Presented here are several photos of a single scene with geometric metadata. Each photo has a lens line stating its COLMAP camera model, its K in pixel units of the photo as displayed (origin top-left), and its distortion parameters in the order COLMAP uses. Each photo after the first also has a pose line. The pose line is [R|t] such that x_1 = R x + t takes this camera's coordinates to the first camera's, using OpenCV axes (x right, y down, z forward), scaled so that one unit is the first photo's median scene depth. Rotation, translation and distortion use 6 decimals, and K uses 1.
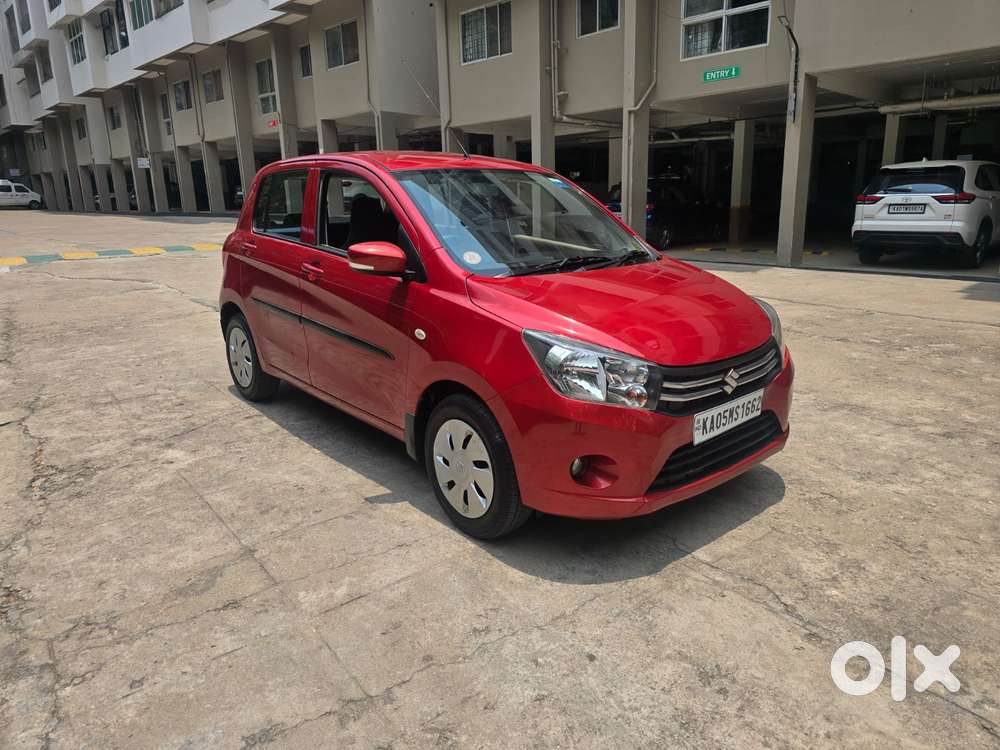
lens RADIAL K [[672.5, 0, 516.3], [0, 672.5, 367.6], [0, 0, 1]] dist [0.043743, -0.036026]
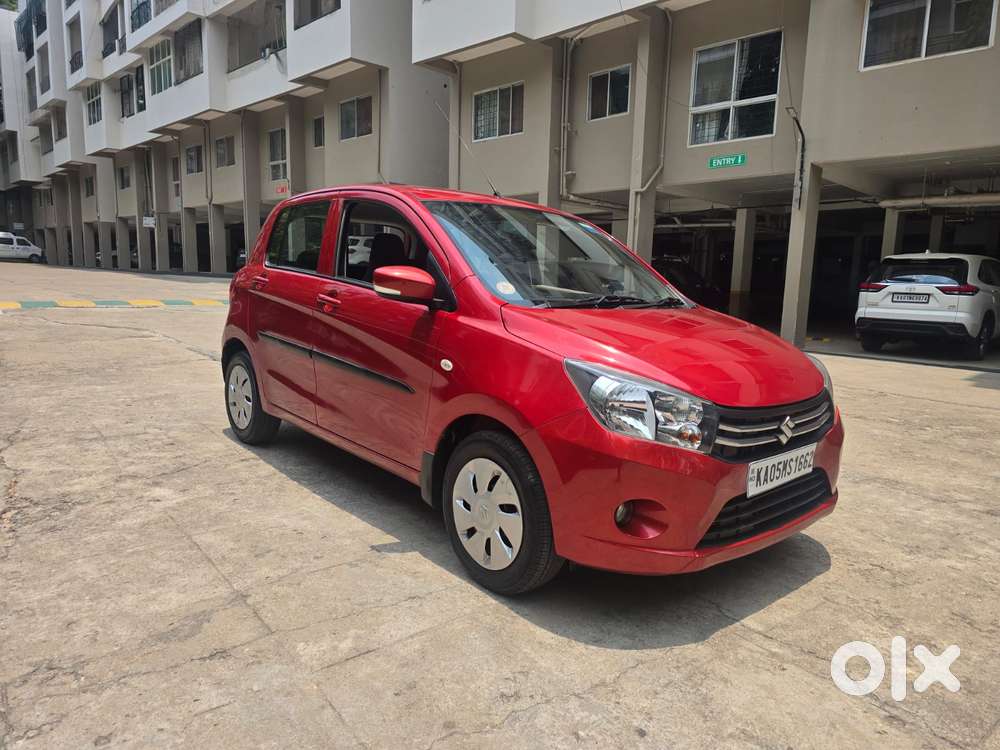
lens RADIAL K [[672.9, 0, 517.2], [0, 672.9, 387.9], [0, 0, 1]] dist [0.038738, -0.031064]
pose [[0.998622, 0.050387, 0.014694, -0.052089], [-0.048915, 0.994965, -0.087481, 0.051268], [-0.019028, 0.086641, 0.996058, 0.074856]]
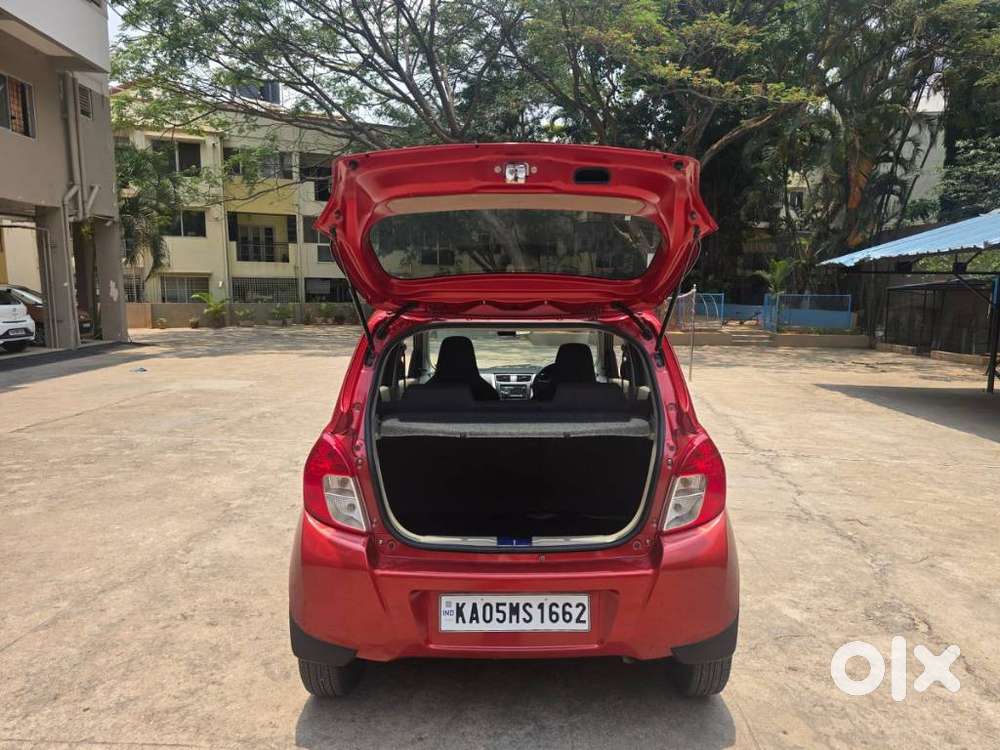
lens RADIAL K [[672.5, 0, 516.3], [0, 672.5, 367.6], [0, 0, 1]] dist [0.043743, -0.036026]
pose [[-0.758244, -0.065312, 0.648691, -0.943636], [0.163962, 0.943890, 0.286686, -0.612980], [-0.631017, 0.323739, -0.704990, 2.109849]]
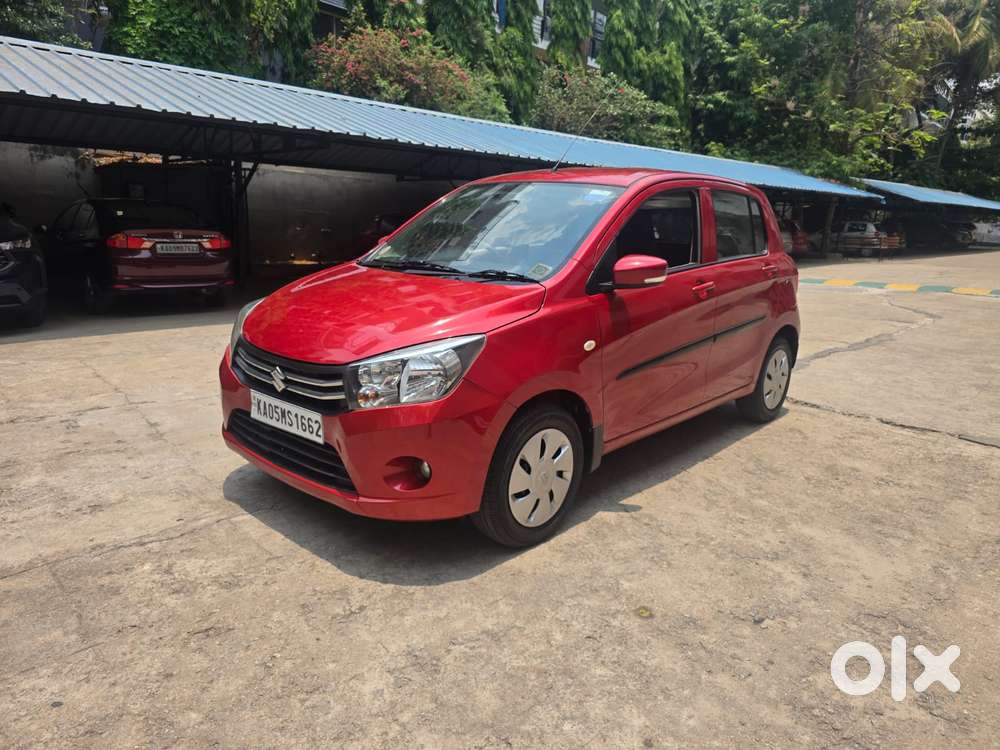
lens RADIAL K [[677.4, 0, 500.0], [0, 677.4, 375.0], [0, 0, 1]] dist [0.041541, -0.029222]
pose [[0.113159, 0.240920, -0.963926, 1.113165], [-0.285676, 0.937080, 0.200674, -0.237186], [0.951622, 0.252662, 0.174864, 0.948971]]
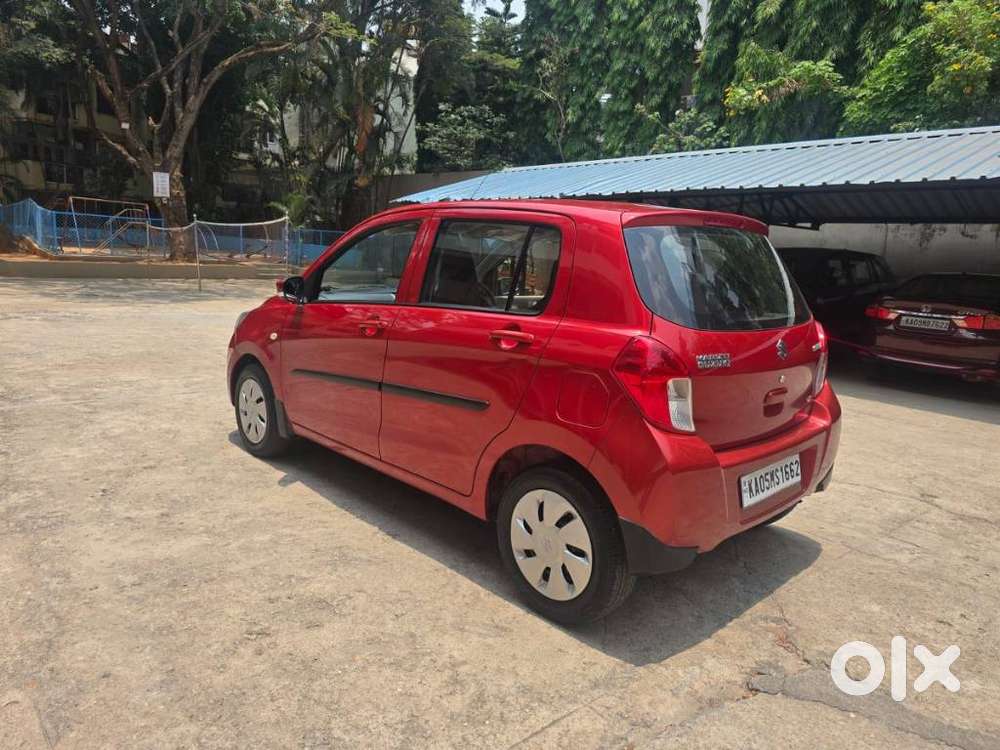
lens RADIAL K [[668.4, 0, 497.4], [0, 668.4, 366.2], [0, 0, 1]] dist [0.050481, -0.046478]
pose [[-0.998155, -0.031920, -0.051642, -0.097787], [-0.050567, 0.907844, 0.416248, -0.617568], [0.033597, 0.418091, -0.907784, 2.378342]]
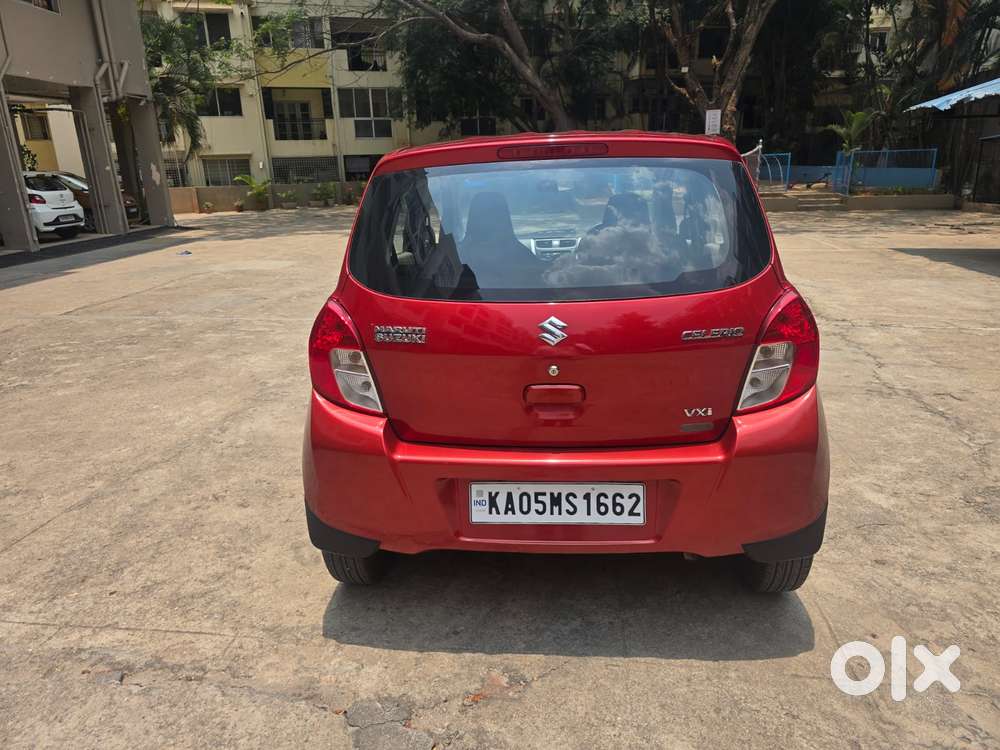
lens RADIAL K [[674.8, 0, 502.0], [0, 674.8, 357.4], [0, 0, 1]] dist [0.050186, -0.048324]
pose [[-0.698869, -0.160774, 0.696946, -0.867804], [0.214779, 0.882268, 0.418896, -0.548753], [-0.682241, 0.442443, -0.582059, 2.023080]]
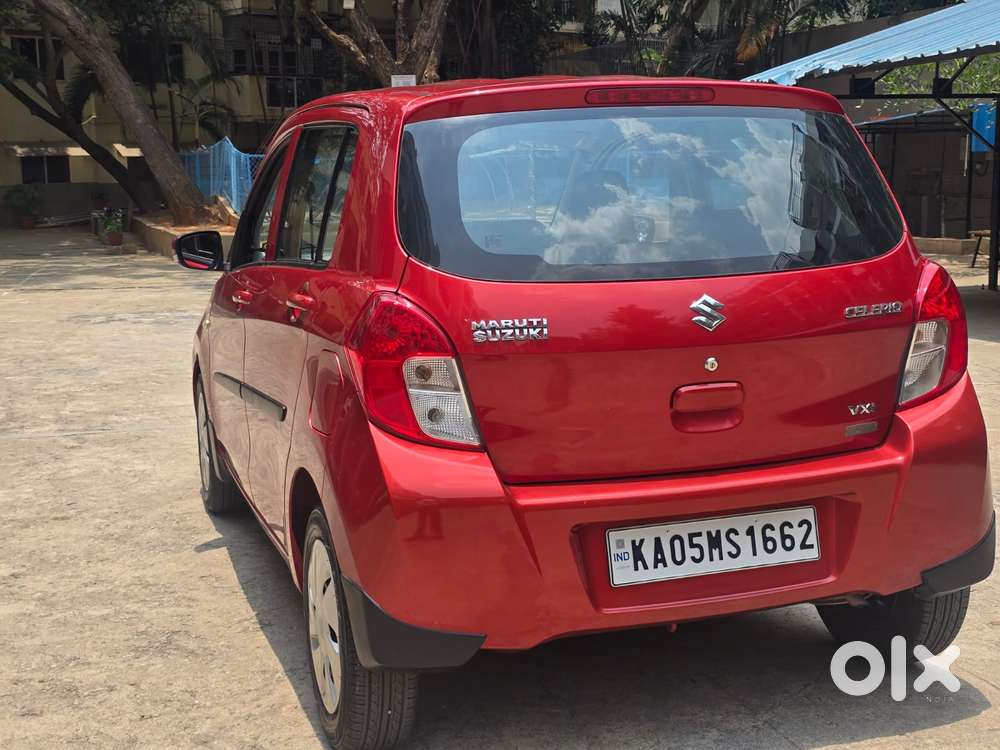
lens RADIAL K [[1329.4, 0, 518.9], [0, 1329.4, 371.1], [0, 0, 1]] dist [0.135345, -0.349584]
pose [[-0.926674, -0.026381, 0.374939, -0.707716], [0.123906, 0.920332, 0.370994, -0.630985], [-0.354856, 0.390248, -0.849579, 2.476933]]
